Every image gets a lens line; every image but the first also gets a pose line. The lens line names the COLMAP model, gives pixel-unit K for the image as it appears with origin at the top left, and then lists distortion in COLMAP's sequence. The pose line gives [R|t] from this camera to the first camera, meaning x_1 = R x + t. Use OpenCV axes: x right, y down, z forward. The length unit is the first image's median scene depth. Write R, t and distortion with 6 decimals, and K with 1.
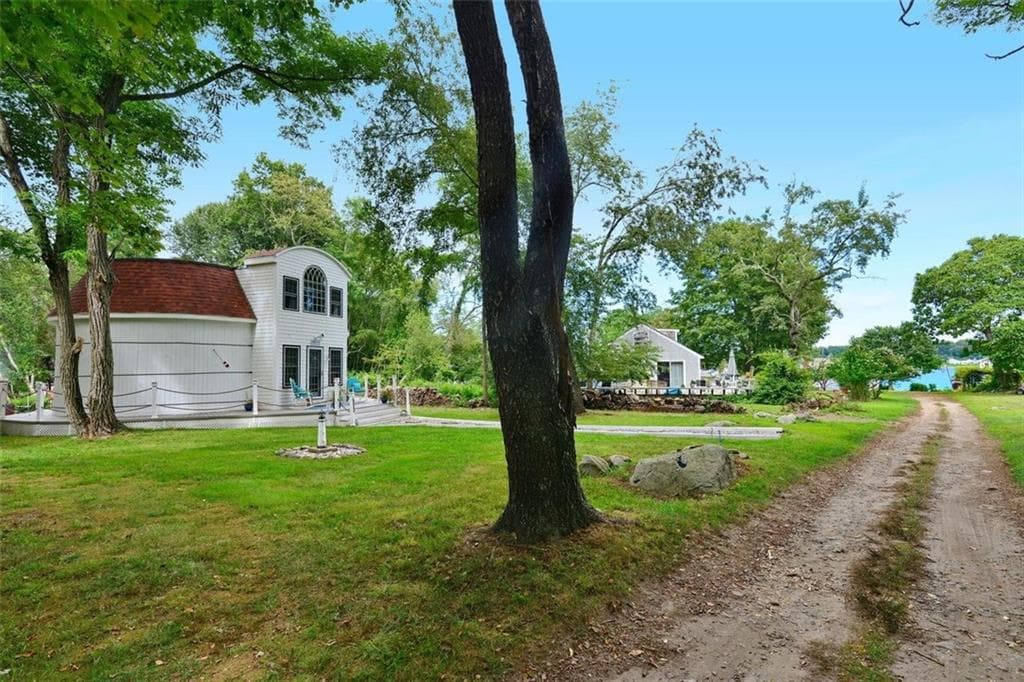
lens RADIAL K [[471.3, 0, 517.2], [0, 471.3, 347.2], [0, 0, 1]] dist [-0.022804, 0.003855]
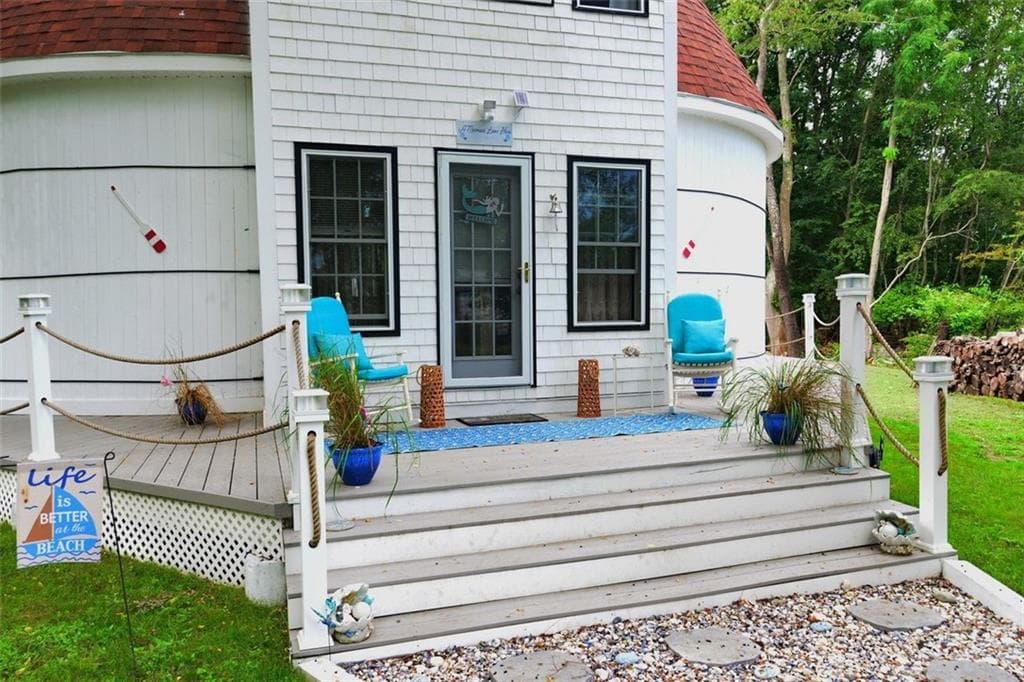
lens RADIAL K [[773.8, 0, 509.1], [0, 773.8, 355.5], [0, 0, 1]] dist [0.003968, 0.000623]
pose [[0.598383, 0.055369, -0.799295, -0.123477], [0.044267, 0.993801, 0.101982, 0.055834], [0.799987, -0.096407, 0.592222, 0.764000]]
